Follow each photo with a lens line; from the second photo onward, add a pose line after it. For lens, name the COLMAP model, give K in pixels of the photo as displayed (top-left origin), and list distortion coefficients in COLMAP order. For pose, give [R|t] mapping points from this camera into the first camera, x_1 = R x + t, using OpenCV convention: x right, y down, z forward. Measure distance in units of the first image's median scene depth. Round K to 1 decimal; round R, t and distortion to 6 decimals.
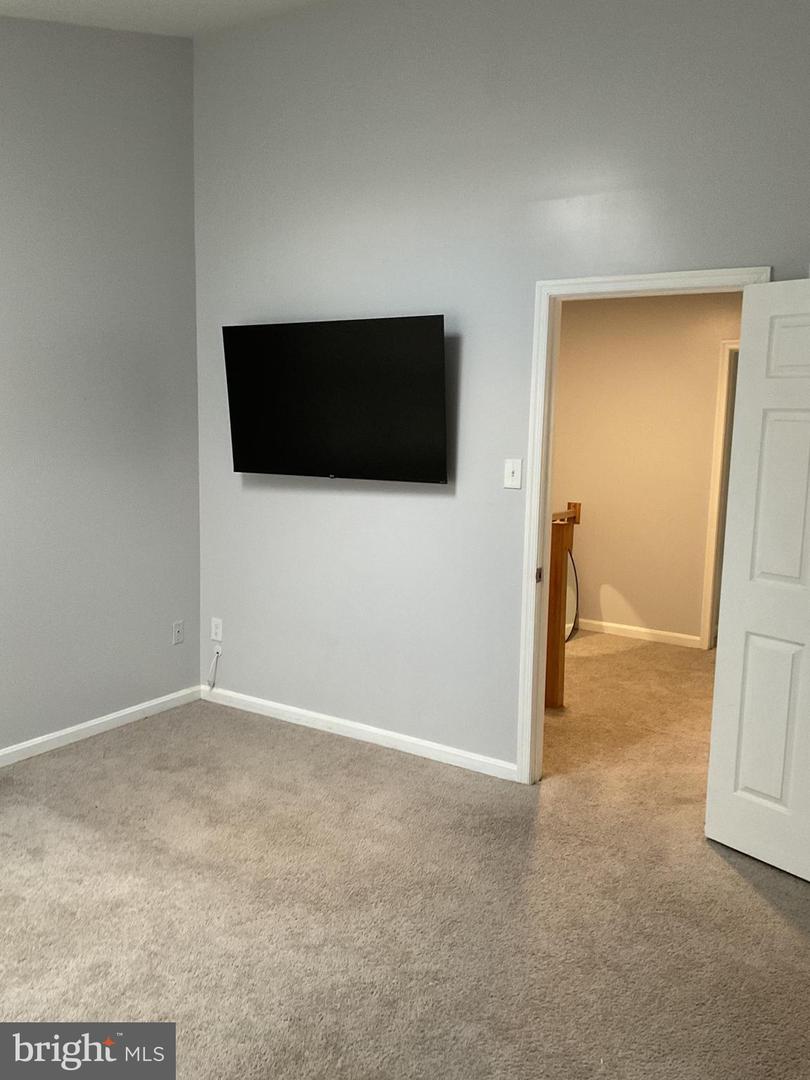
lens RADIAL K [[911.5, 0, 405.0], [0, 911.5, 540.0], [0, 0, 1]] dist [0.165860, -0.282960]
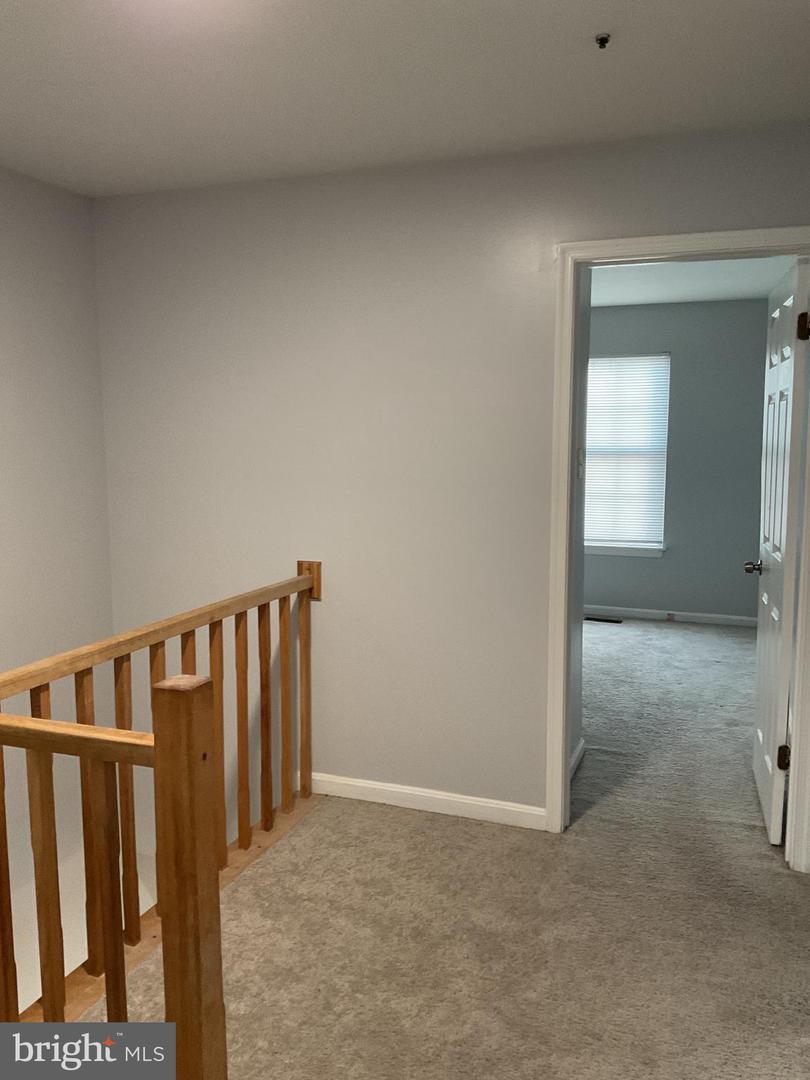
lens RADIAL K [[911.5, 0, 405.0], [0, 911.5, 540.0], [0, 0, 1]] dist [0.165860, -0.282960]
pose [[0.977258, -0.050162, 0.206034, 0.130380], [0.053342, 0.998527, -0.009907, -0.045295], [-0.205233, 0.020672, 0.978495, 0.464656]]
